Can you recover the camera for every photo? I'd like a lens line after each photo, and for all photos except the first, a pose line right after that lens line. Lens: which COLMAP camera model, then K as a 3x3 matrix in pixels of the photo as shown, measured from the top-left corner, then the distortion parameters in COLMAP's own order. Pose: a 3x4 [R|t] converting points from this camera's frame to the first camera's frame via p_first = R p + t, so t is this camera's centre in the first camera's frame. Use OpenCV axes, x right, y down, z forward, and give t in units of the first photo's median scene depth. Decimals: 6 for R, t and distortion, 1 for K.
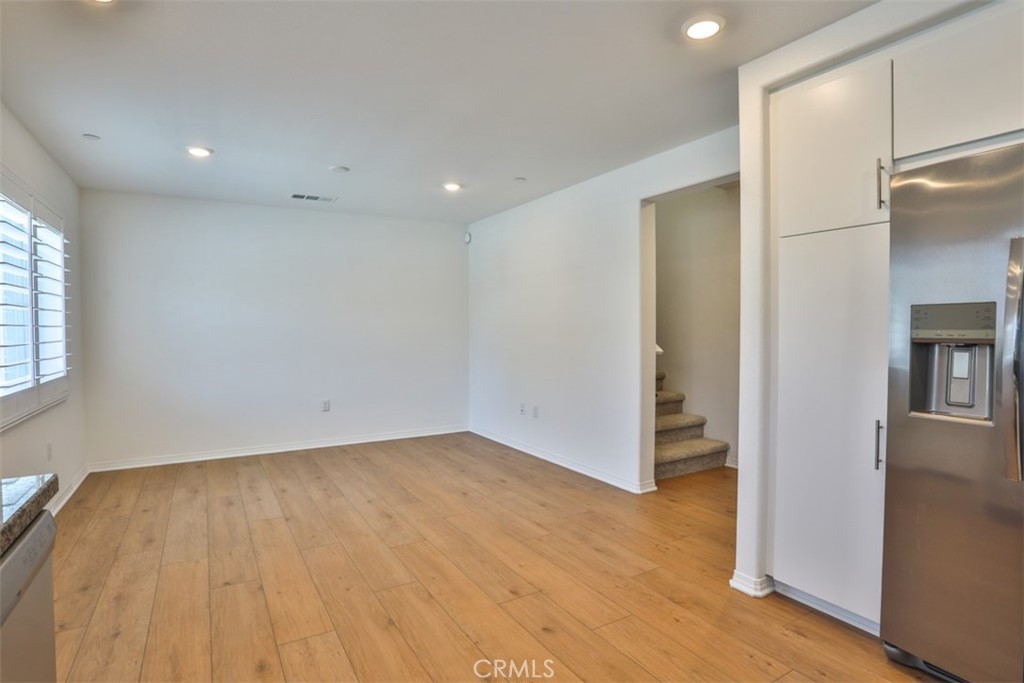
lens RADIAL K [[527.6, 0, 502.4], [0, 527.6, 339.7], [0, 0, 1]] dist [-0.071197, 0.030767]
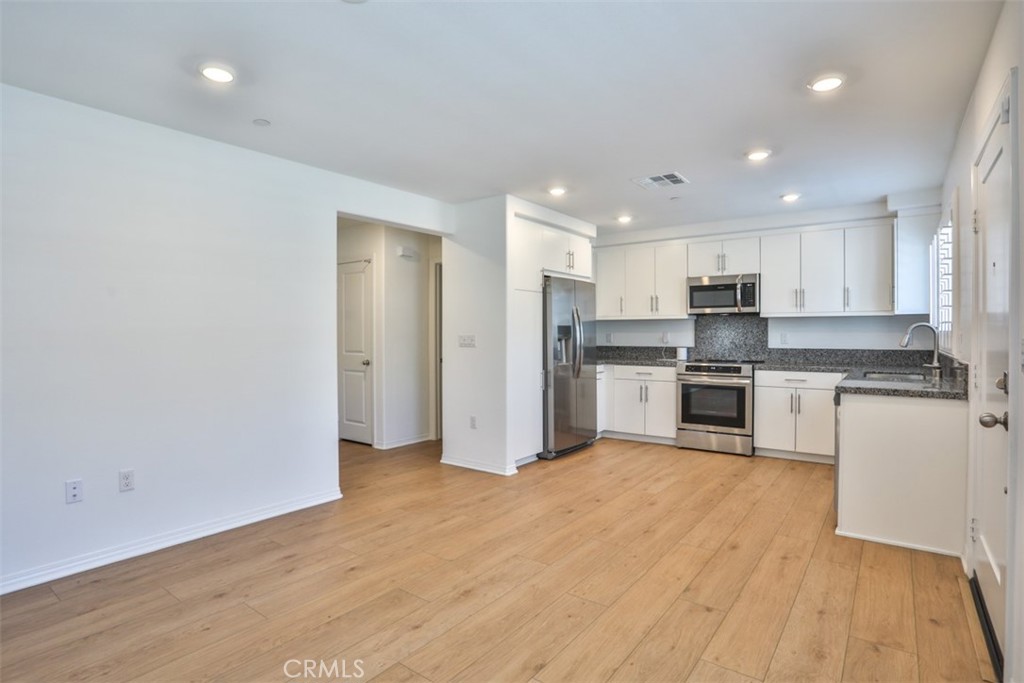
lens RADIAL K [[525.0, 0, 508.8], [0, 525.0, 338.5], [0, 0, 1]] dist [-0.082351, 0.037369]
pose [[-0.387126, -0.002311, 0.922024, -0.913783], [0.028430, 0.999491, 0.014442, -0.024906], [-0.921588, 0.031804, -0.386863, 1.229564]]
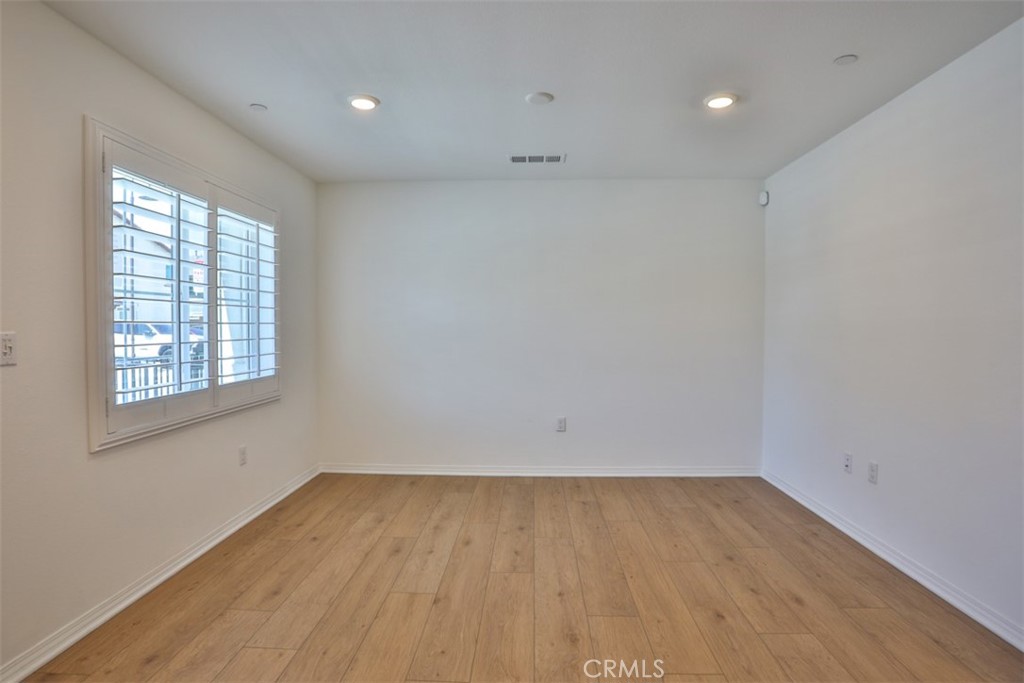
lens RADIAL K [[525.0, 0, 508.8], [0, 525.0, 338.5], [0, 0, 1]] dist [-0.082351, 0.037369]
pose [[0.841880, 0.019298, -0.539319, 0.034495], [-0.018404, 0.999806, 0.007046, -0.013863], [0.539350, 0.003994, 0.842072, 0.463861]]
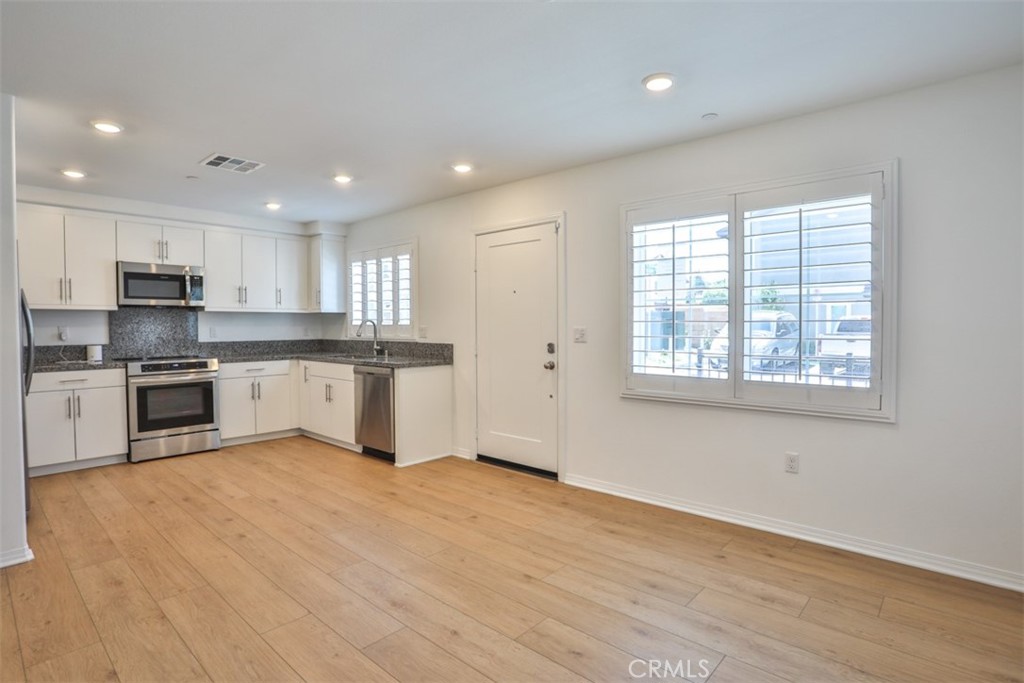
lens RADIAL K [[525.0, 0, 508.8], [0, 525.0, 338.5], [0, 0, 1]] dist [-0.082351, 0.037369]
pose [[-0.952320, 0.017136, -0.304621, -0.161287], [0.001288, 0.998638, 0.052151, -0.042458], [0.305099, 0.049272, -0.951045, 1.685386]]
